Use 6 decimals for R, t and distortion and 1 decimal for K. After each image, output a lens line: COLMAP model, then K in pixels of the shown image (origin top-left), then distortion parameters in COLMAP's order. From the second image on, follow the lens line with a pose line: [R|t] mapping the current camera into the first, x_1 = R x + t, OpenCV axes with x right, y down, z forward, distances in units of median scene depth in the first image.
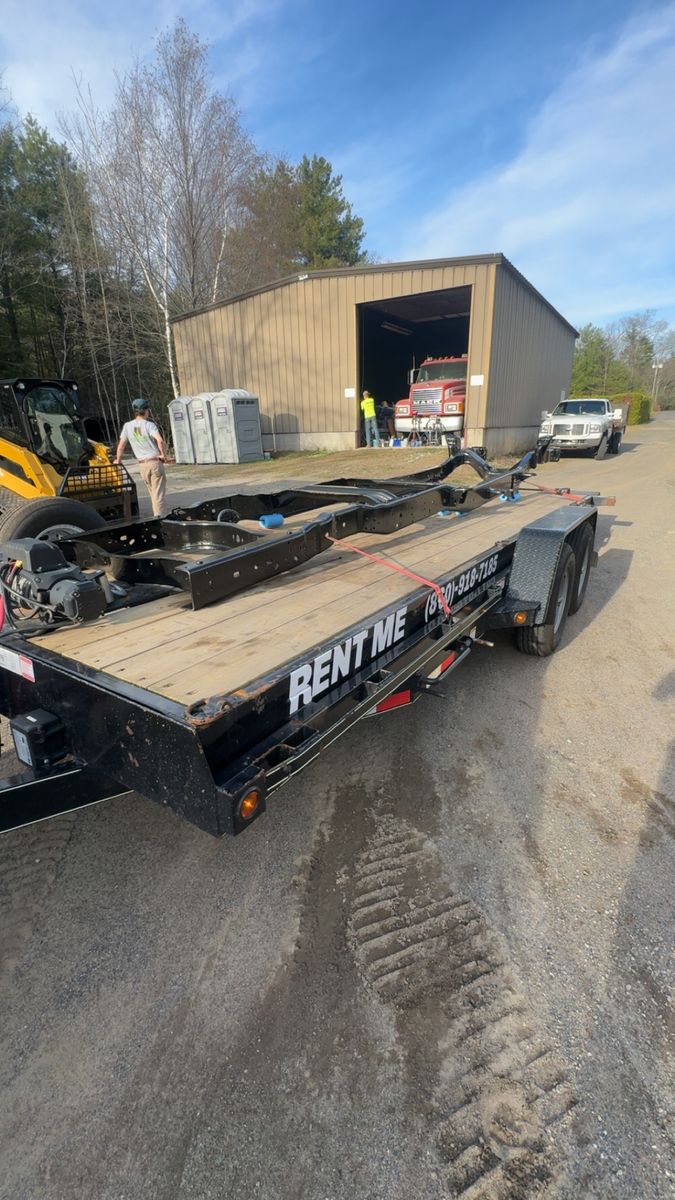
lens RADIAL K [[521.8, 0, 337.5], [0, 521.8, 600.0], [0, 0, 1]] dist [0.000905, 0.000077]
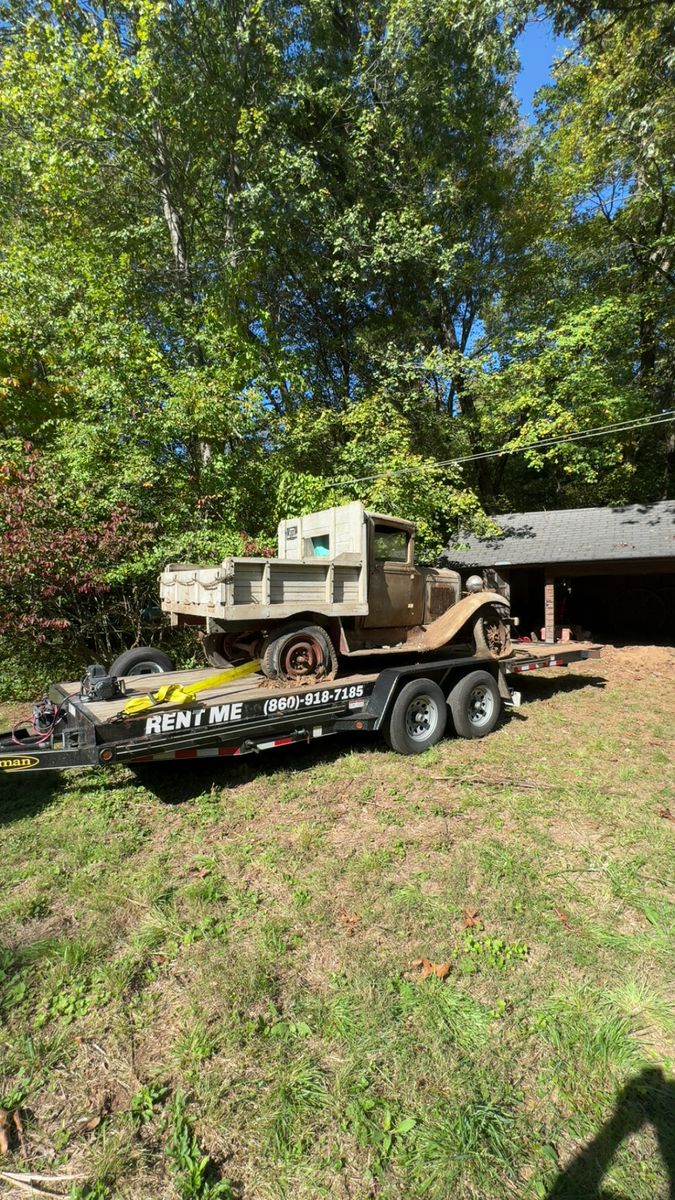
lens RADIAL K [[521.8, 0, 337.5], [0, 521.8, 600.0], [0, 0, 1]] dist [0.000905, 0.000077]
pose [[0.938408, -0.012085, -0.345318, 1.490395], [-0.081544, 0.963414, -0.255313, 0.143745], [0.335770, 0.267746, 0.903090, -1.034092]]
